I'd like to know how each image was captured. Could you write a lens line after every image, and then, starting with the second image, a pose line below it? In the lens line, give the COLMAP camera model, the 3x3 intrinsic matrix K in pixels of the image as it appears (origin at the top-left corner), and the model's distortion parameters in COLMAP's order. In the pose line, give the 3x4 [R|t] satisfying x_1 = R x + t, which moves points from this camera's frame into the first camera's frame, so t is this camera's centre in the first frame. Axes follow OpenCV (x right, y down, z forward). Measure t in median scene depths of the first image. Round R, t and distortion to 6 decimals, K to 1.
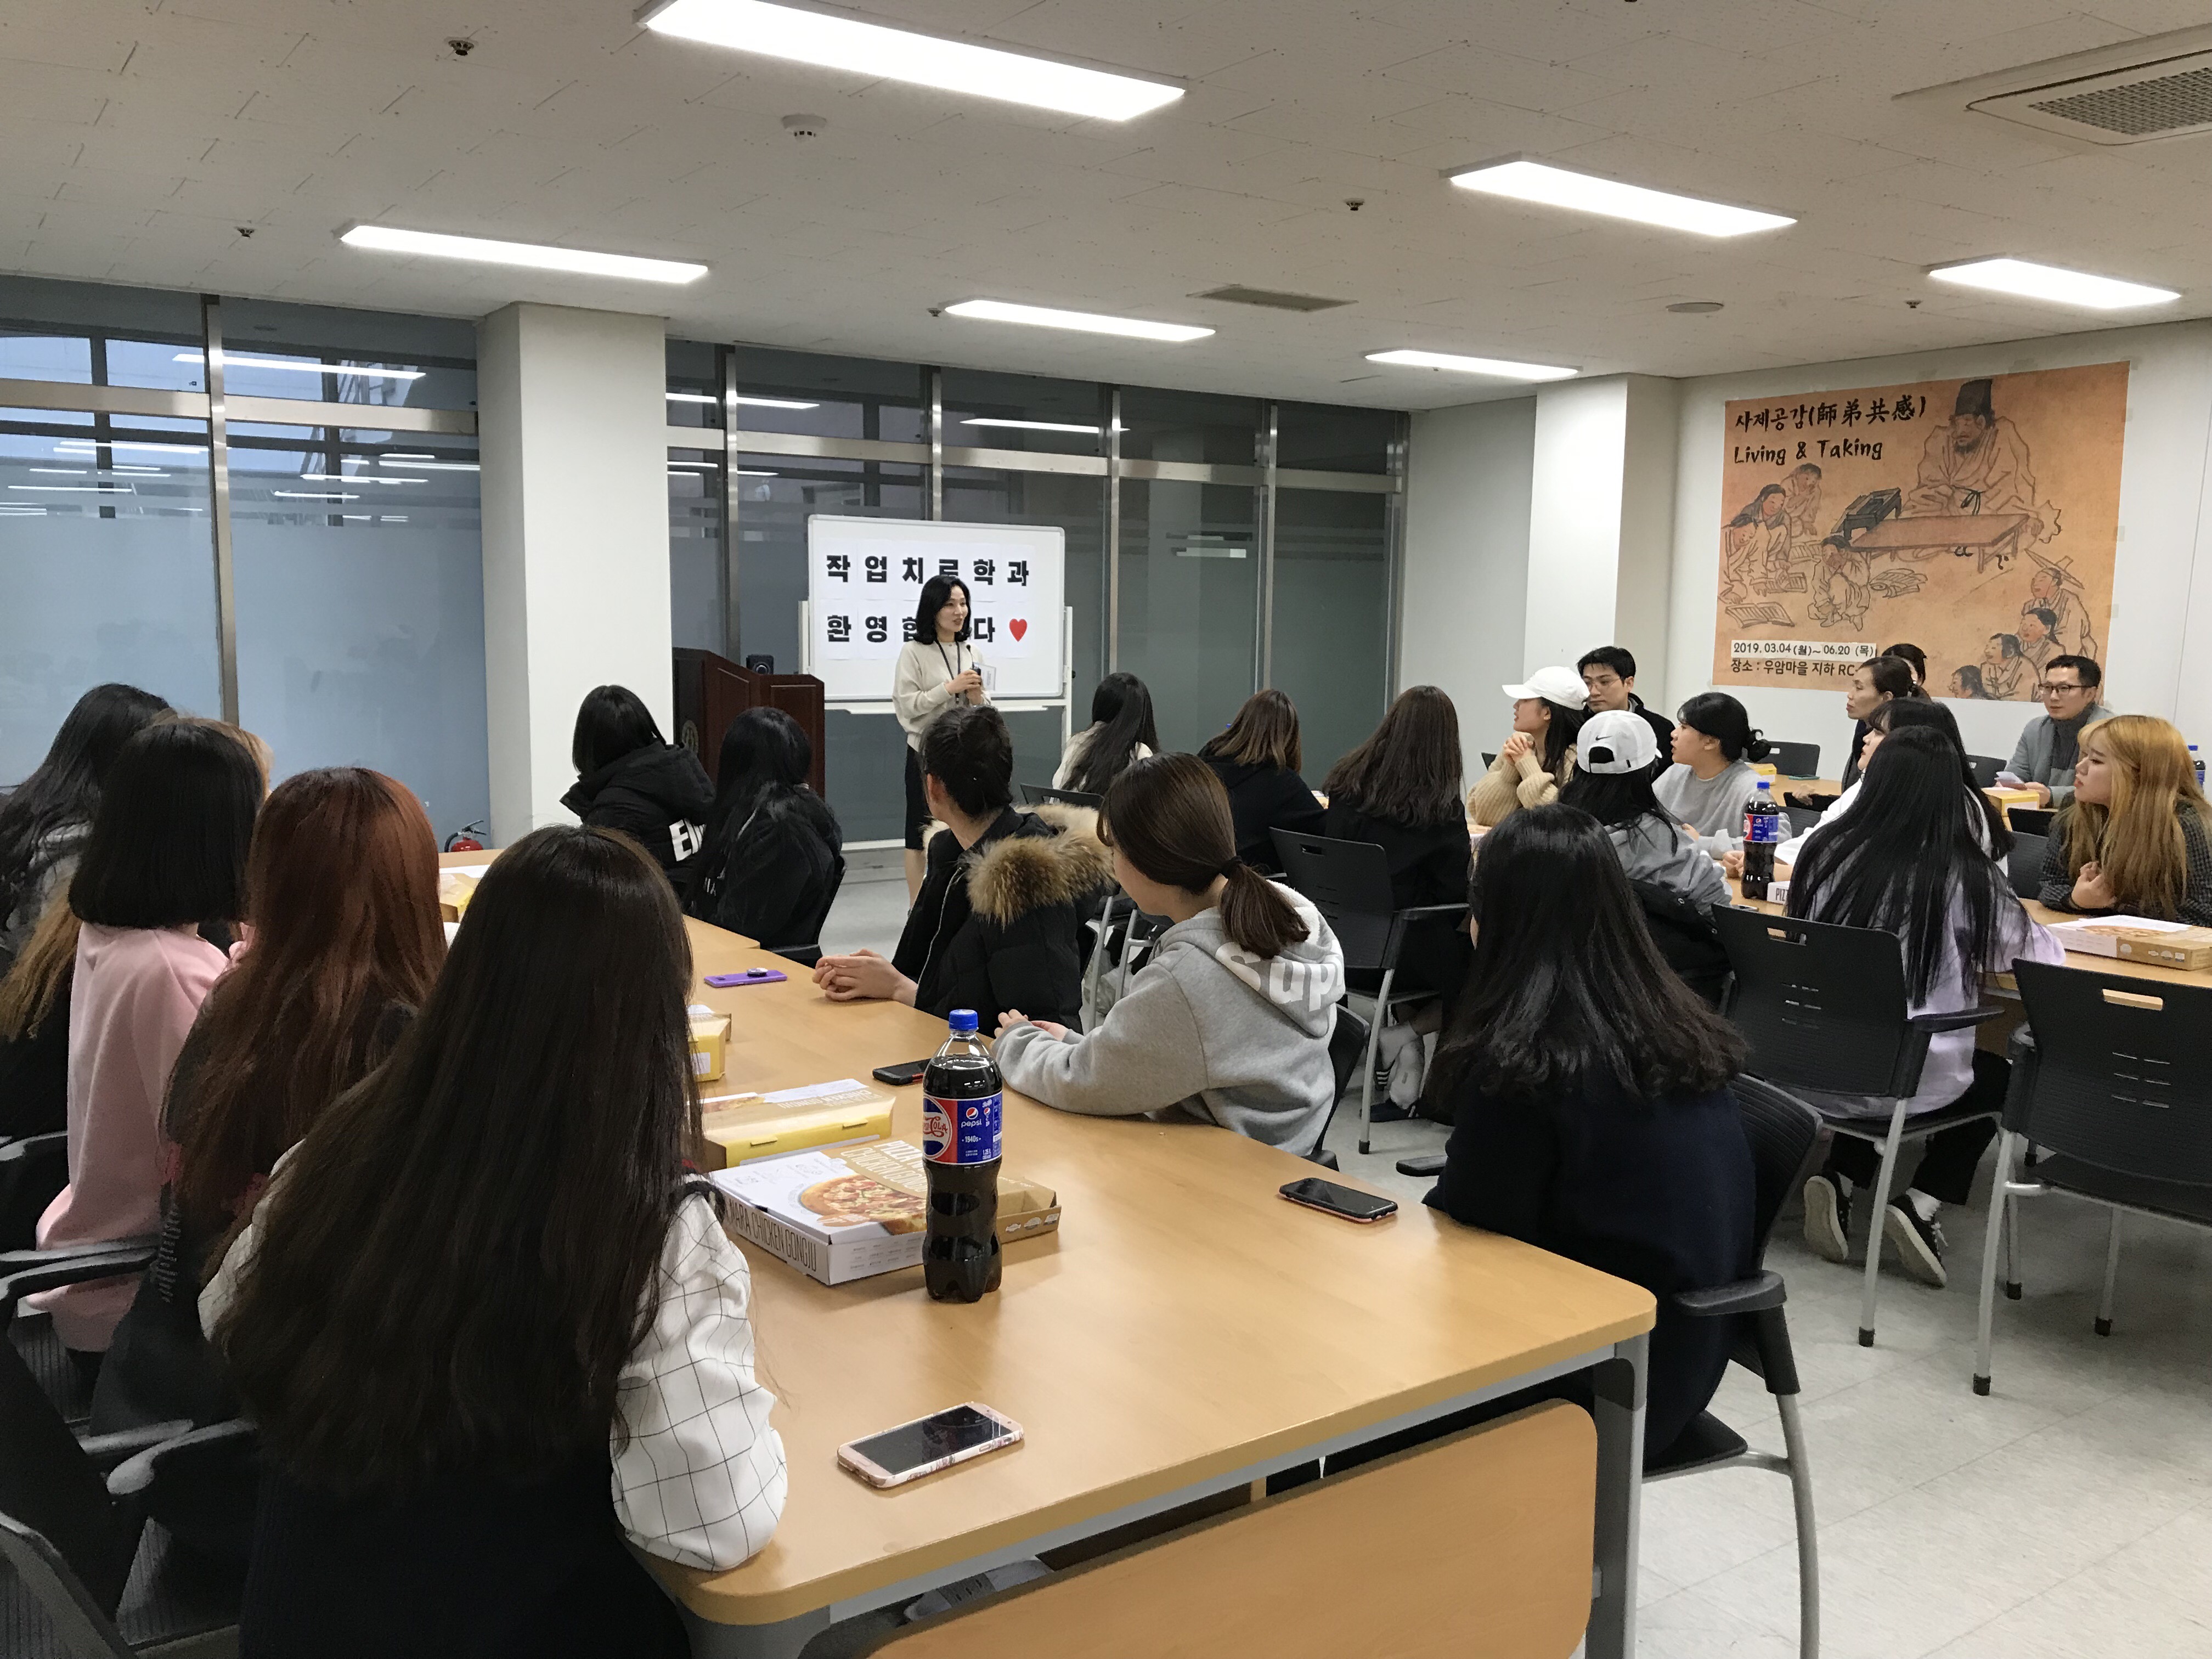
lens RADIAL K [[1873.3, 0, 1106.0], [0, 1873.3, 829.5], [0, 0, 1]] dist [0.131640, -0.261846]
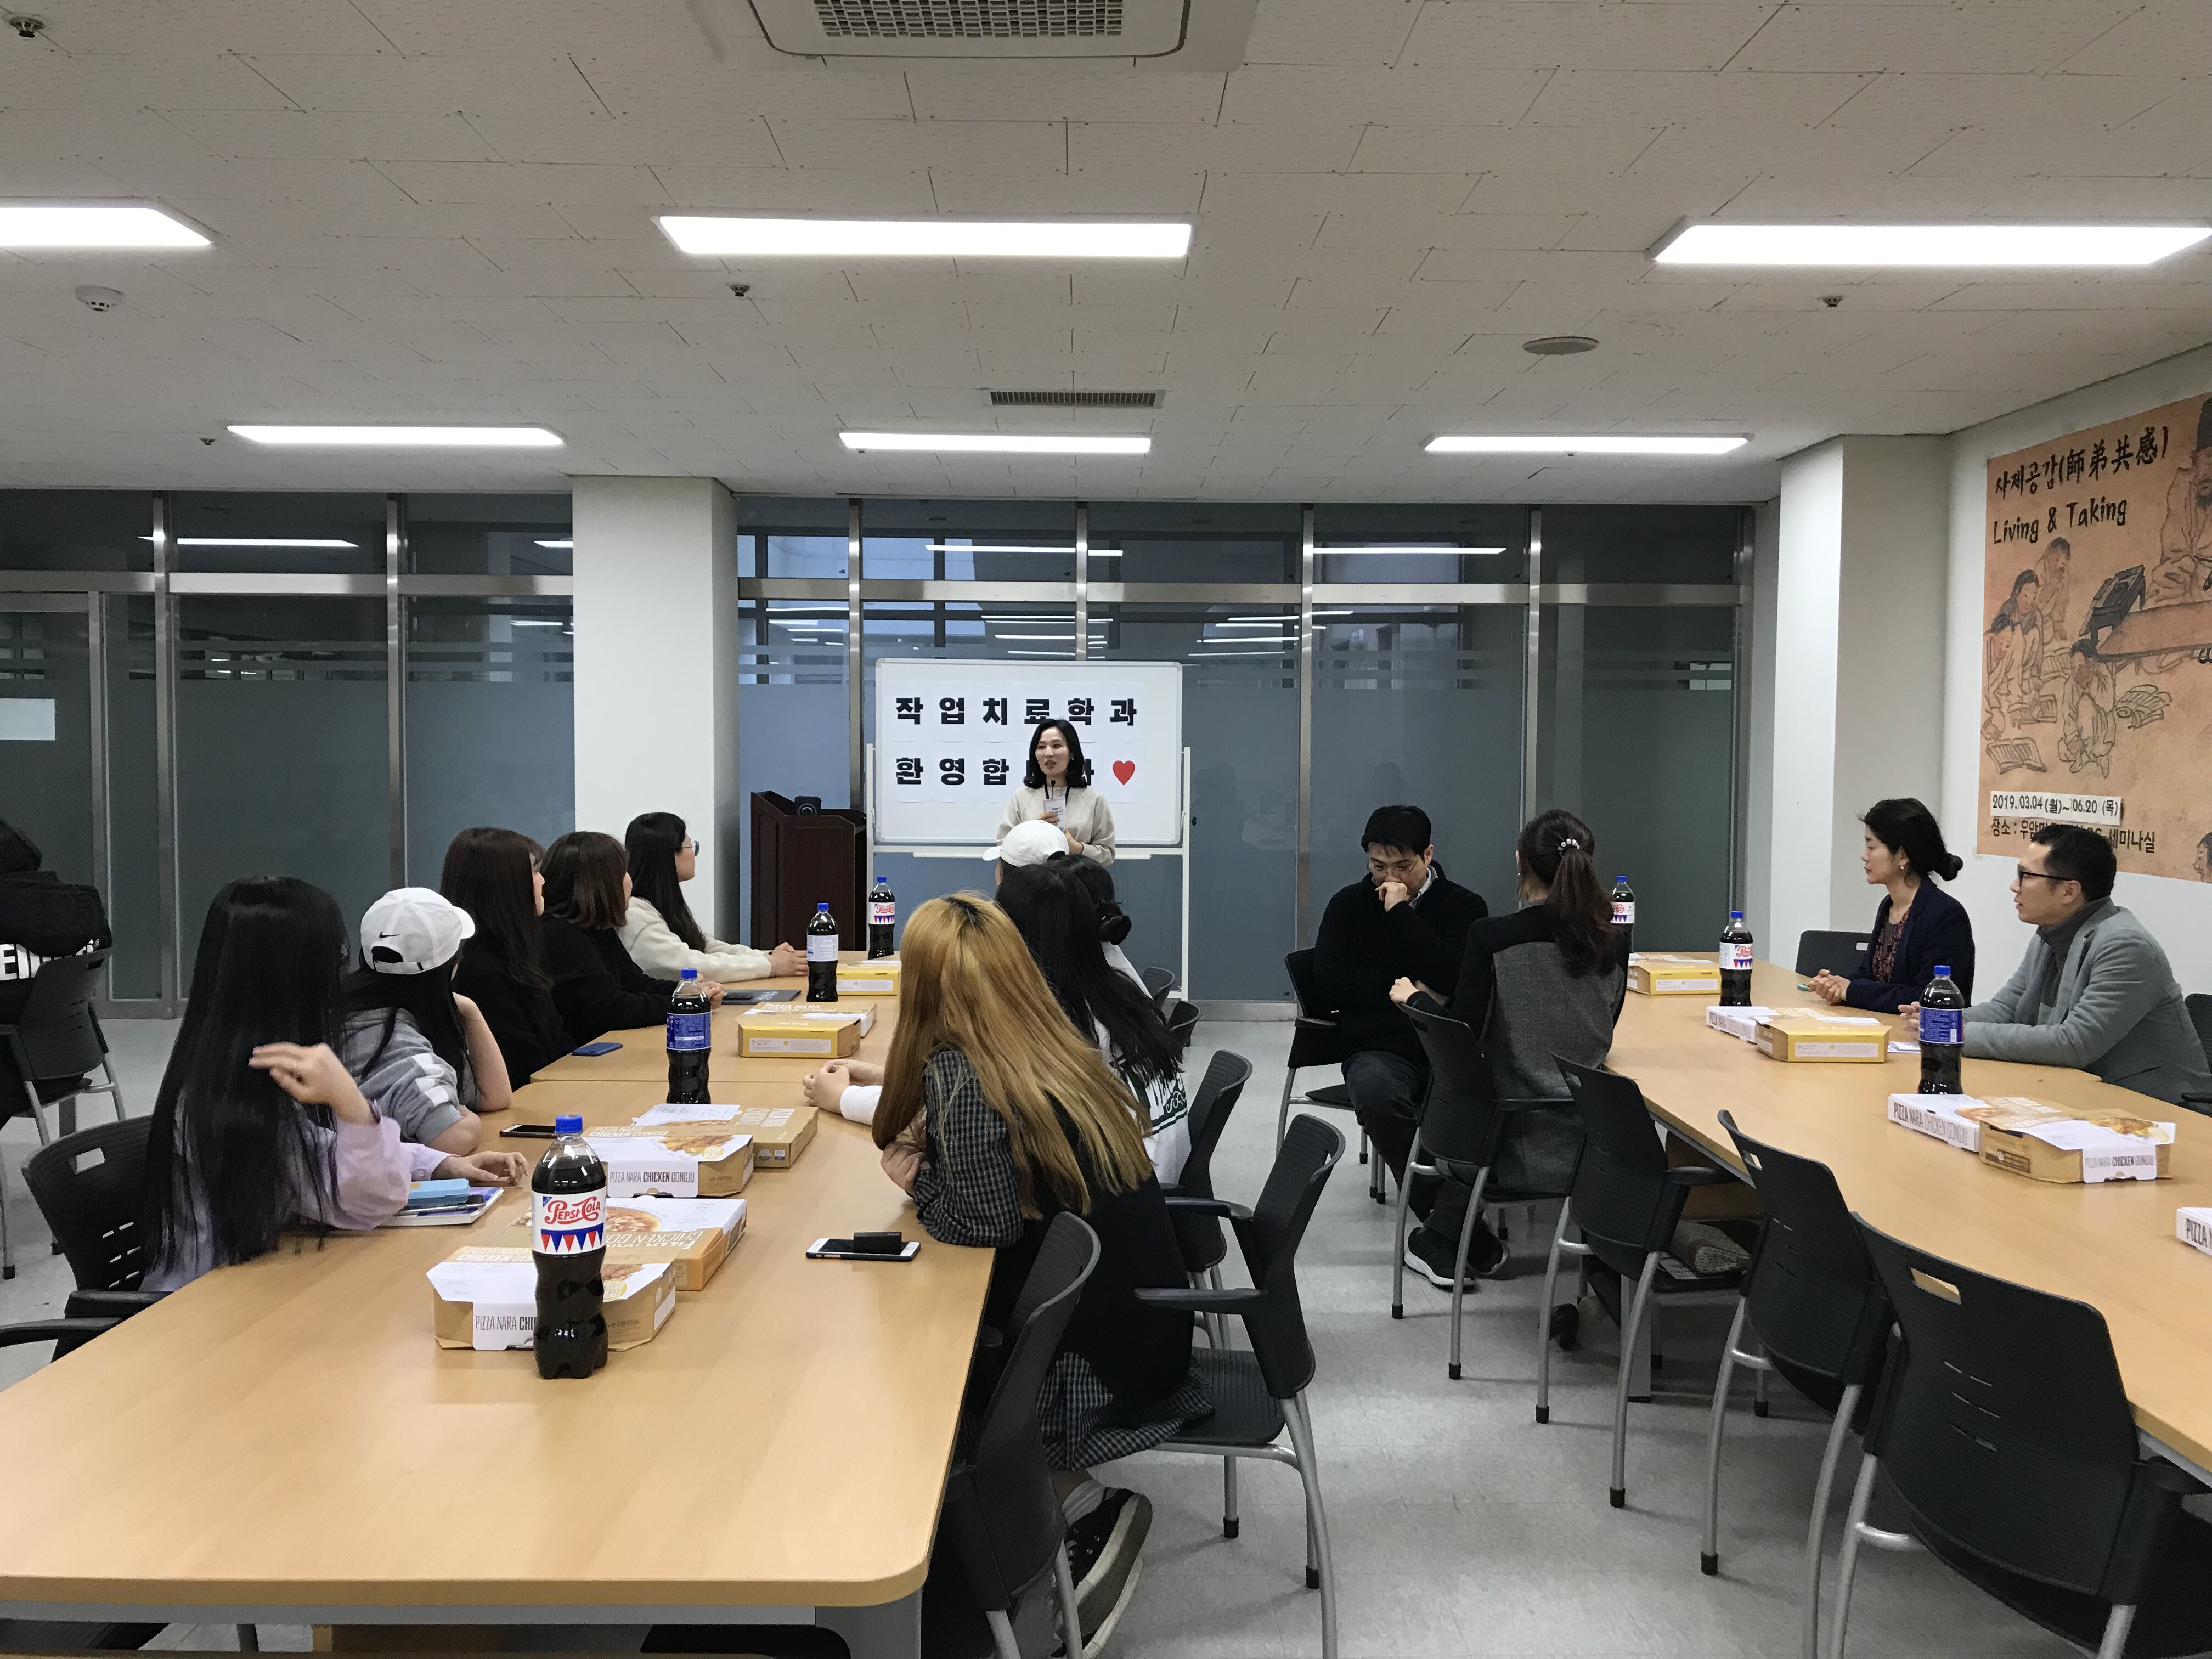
lens RADIAL K [[1808.2, 0, 1106.0], [0, 1808.2, 829.5], [0, 0, 1]] dist [0.114565, -0.153737]
pose [[0.831808, 0.018913, -0.554741, 0.460372], [-0.061987, 0.996333, -0.058977, -0.025856], [0.551592, 0.083444, 0.829930, 0.263380]]
